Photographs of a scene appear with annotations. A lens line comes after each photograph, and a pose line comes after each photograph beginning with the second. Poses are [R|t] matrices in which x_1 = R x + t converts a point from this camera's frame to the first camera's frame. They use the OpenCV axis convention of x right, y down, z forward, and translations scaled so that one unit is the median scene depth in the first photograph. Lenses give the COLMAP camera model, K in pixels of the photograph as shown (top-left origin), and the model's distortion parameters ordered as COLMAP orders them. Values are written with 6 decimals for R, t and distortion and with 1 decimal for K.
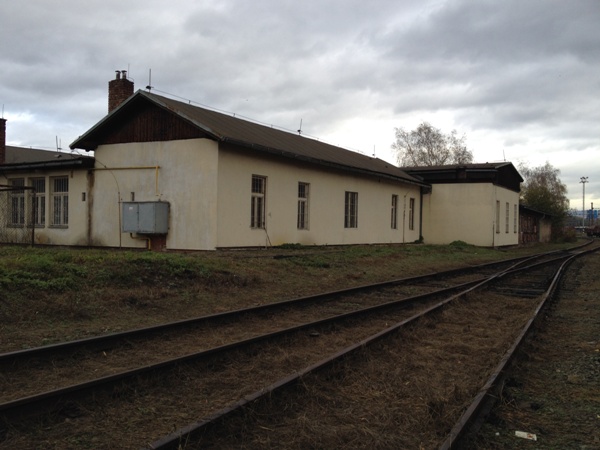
lens RADIAL K [[556.6, 0, 300.0], [0, 556.6, 225.0], [0, 0, 1]] dist [0.140659, -0.279400]
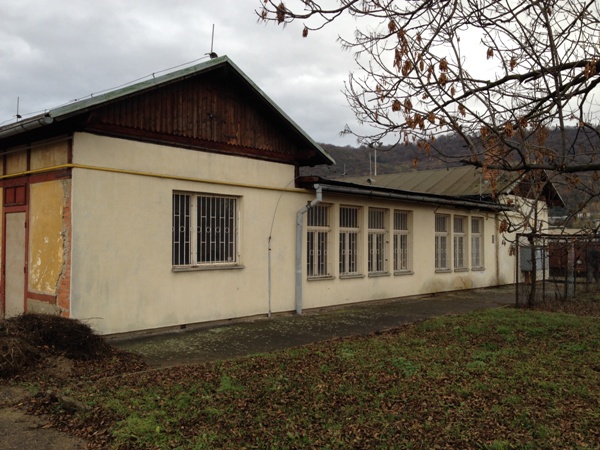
lens RADIAL K [[607.1, 0, 300.0], [0, 607.1, 225.0], [0, 0, 1]] dist [0.000834, -0.403557]
pose [[0.152063, 0.011801, 0.988300, -2.168012], [-0.005122, 0.999925, -0.011152, -0.087492], [-0.988357, -0.003366, 0.152112, 1.671977]]
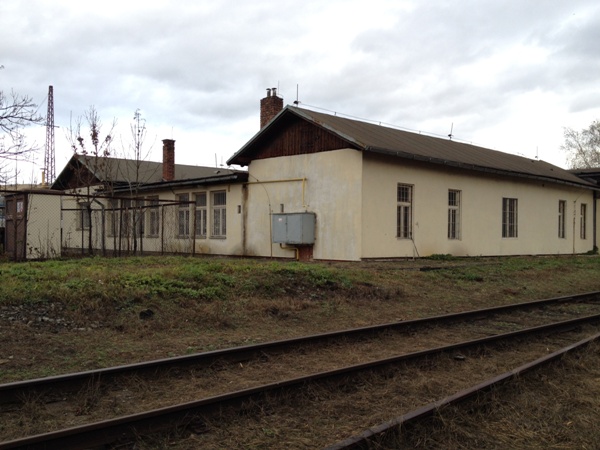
lens RADIAL K [[556.6, 0, 300.0], [0, 556.6, 225.0], [0, 0, 1]] dist [0.140659, -0.279400]
pose [[0.963919, -0.010060, -0.266005, 0.010521], [0.005665, 0.999835, -0.017284, -0.002204], [0.266134, 0.015153, 0.963817, 0.022908]]
